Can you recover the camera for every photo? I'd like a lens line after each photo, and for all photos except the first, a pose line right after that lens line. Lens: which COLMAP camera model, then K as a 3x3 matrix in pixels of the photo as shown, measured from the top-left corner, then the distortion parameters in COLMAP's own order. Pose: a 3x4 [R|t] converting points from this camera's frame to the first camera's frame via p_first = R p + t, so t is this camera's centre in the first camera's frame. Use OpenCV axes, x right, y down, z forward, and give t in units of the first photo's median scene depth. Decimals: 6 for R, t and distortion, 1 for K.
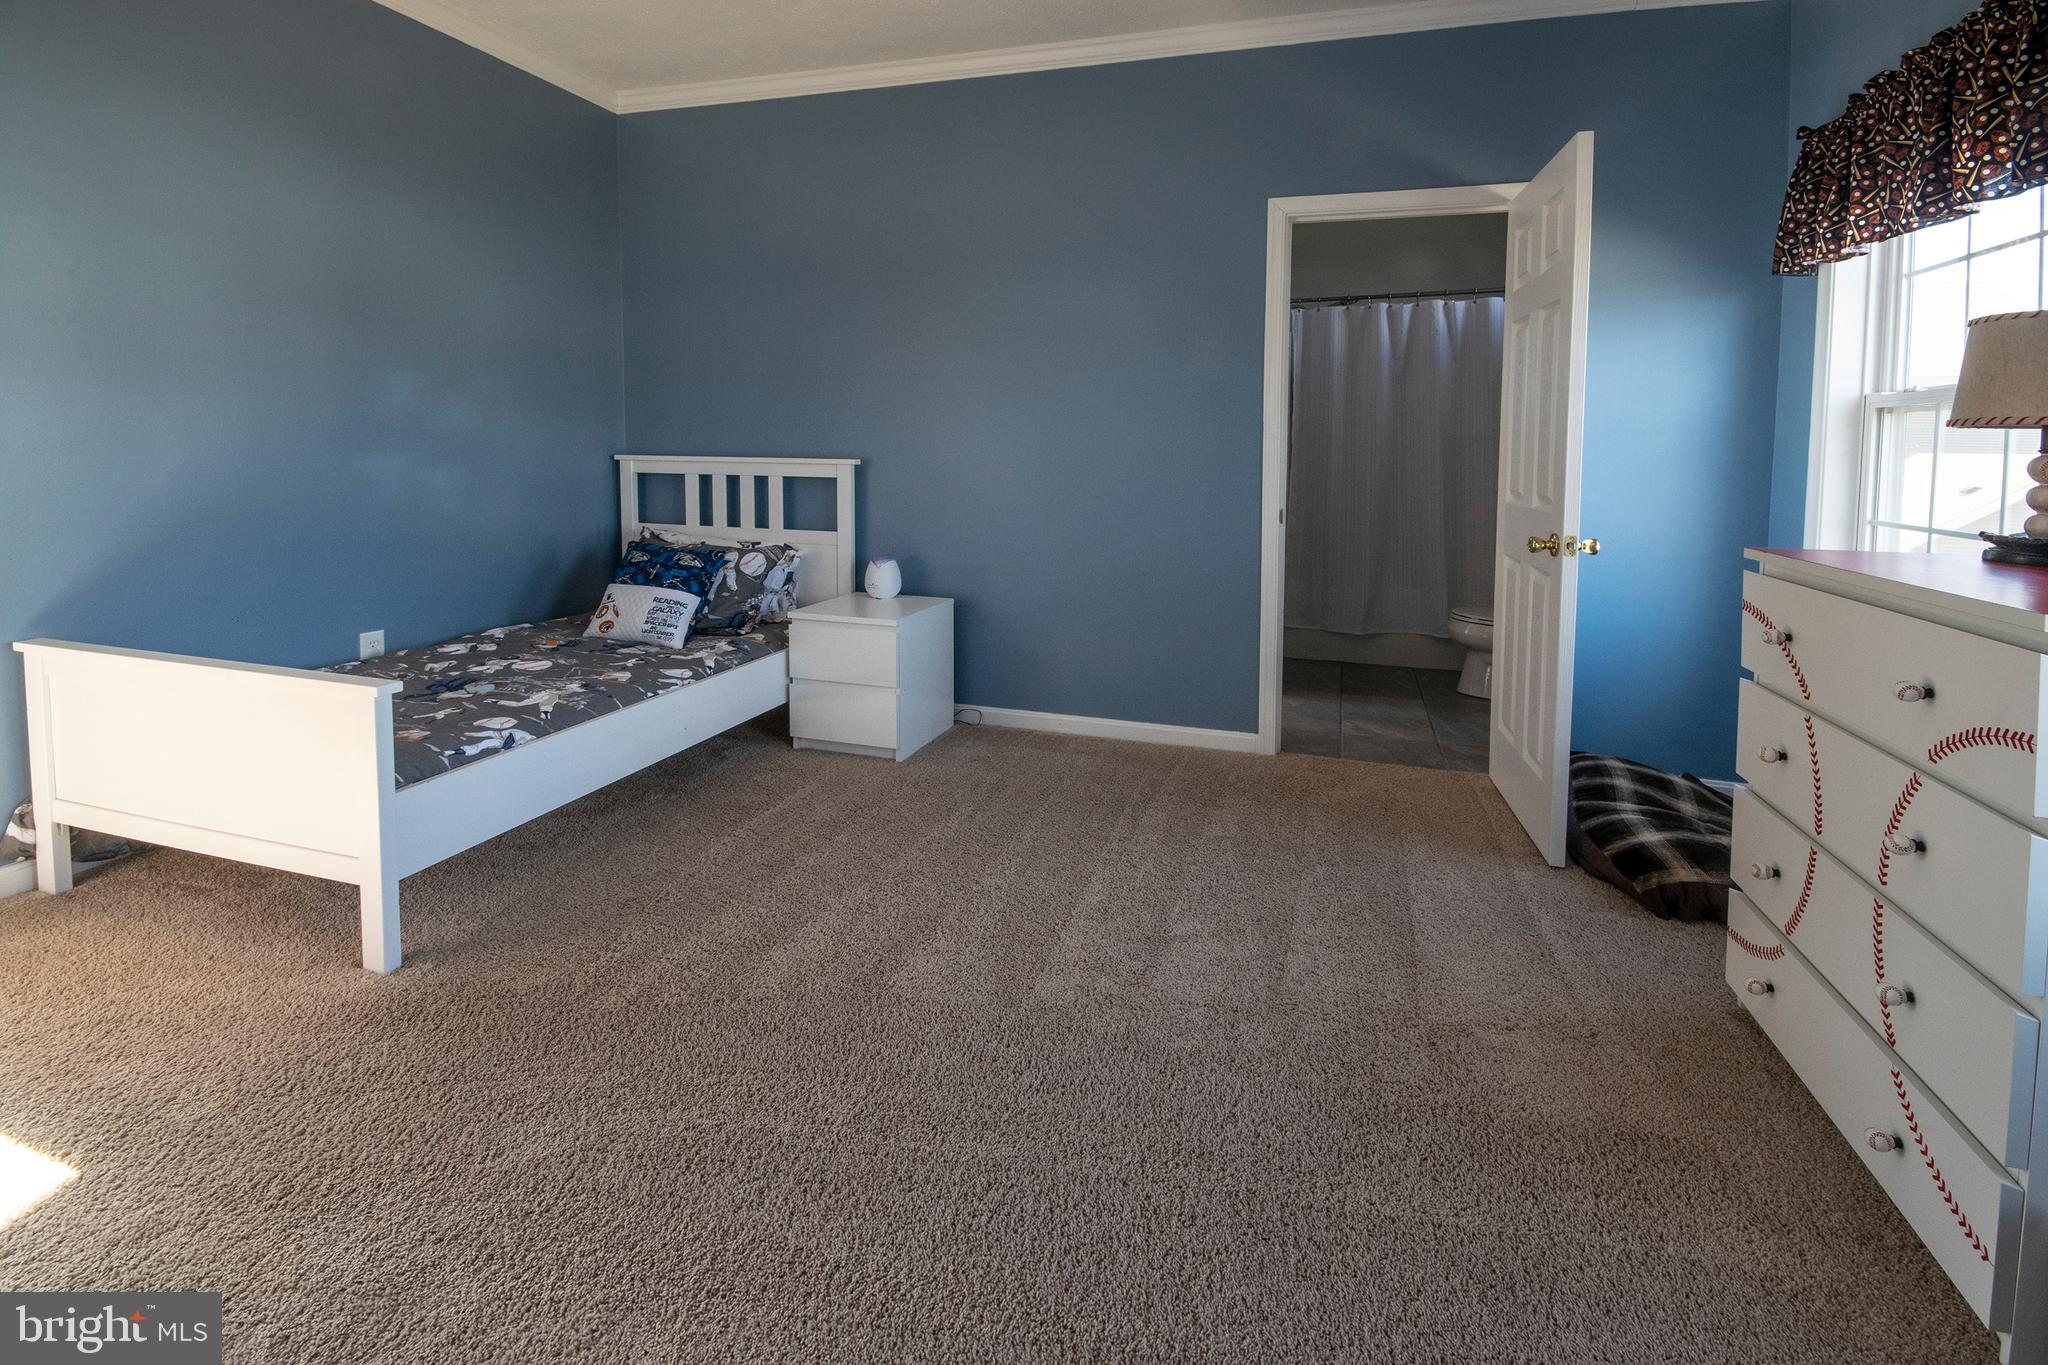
lens RADIAL K [[905.1, 0, 1024.0], [0, 905.1, 682.5], [0, 0, 1]] dist [0.011313, -0.009948]
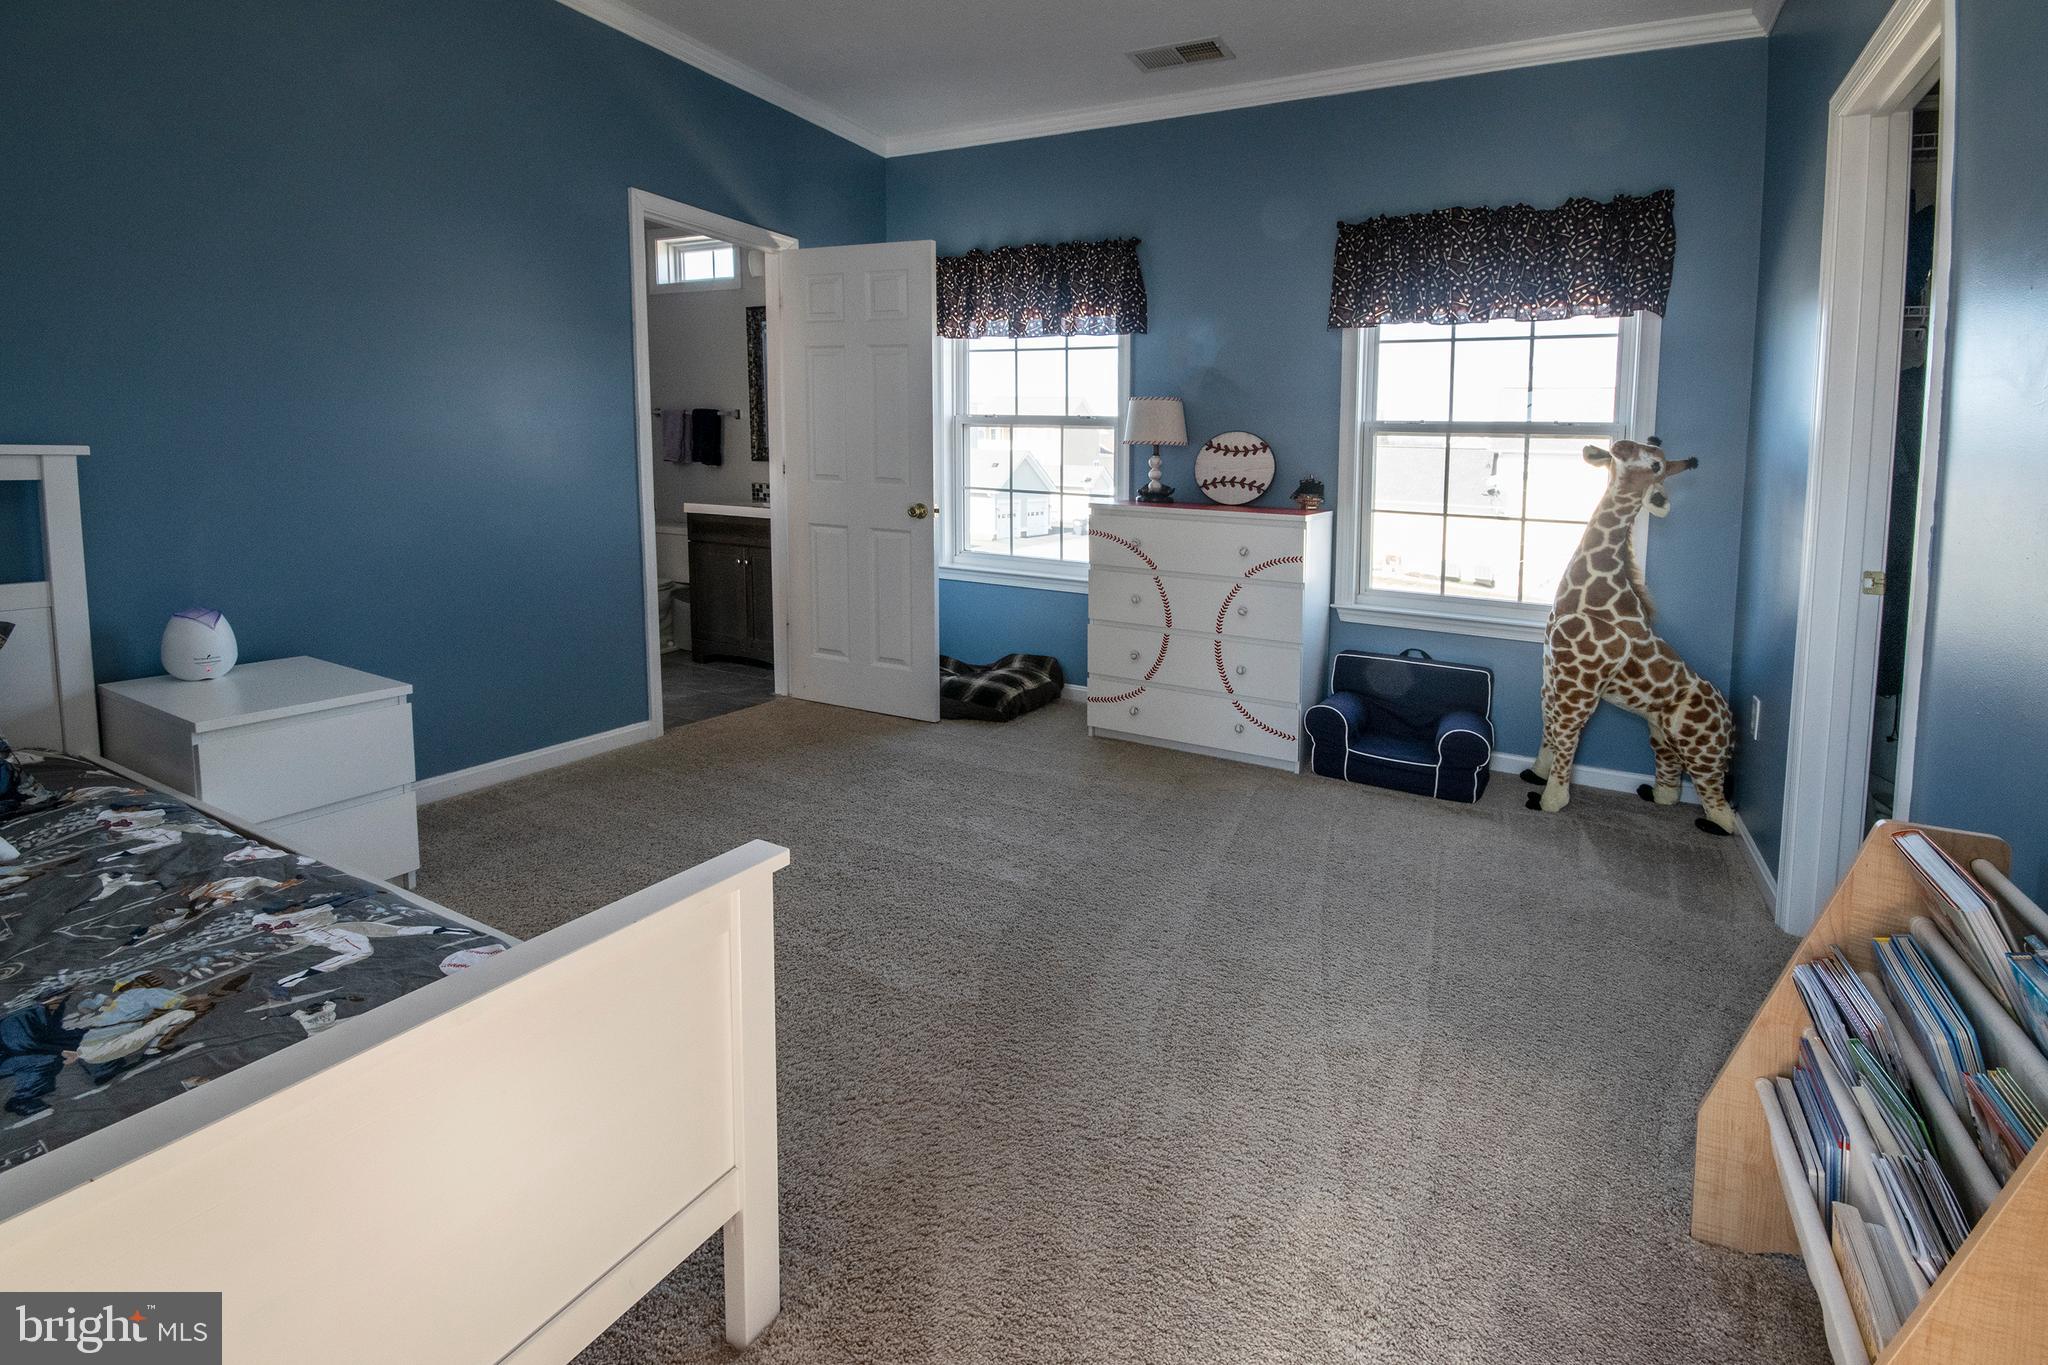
lens RADIAL K [[905.1, 0, 1024.0], [0, 905.1, 682.5], [0, 0, 1]] dist [0.011313, -0.009948]
pose [[0.249483, -0.240374, 0.938072, -0.703793], [0.211835, 0.958788, 0.189344, -0.106197], [-0.944925, 0.151479, 0.290121, 0.372927]]
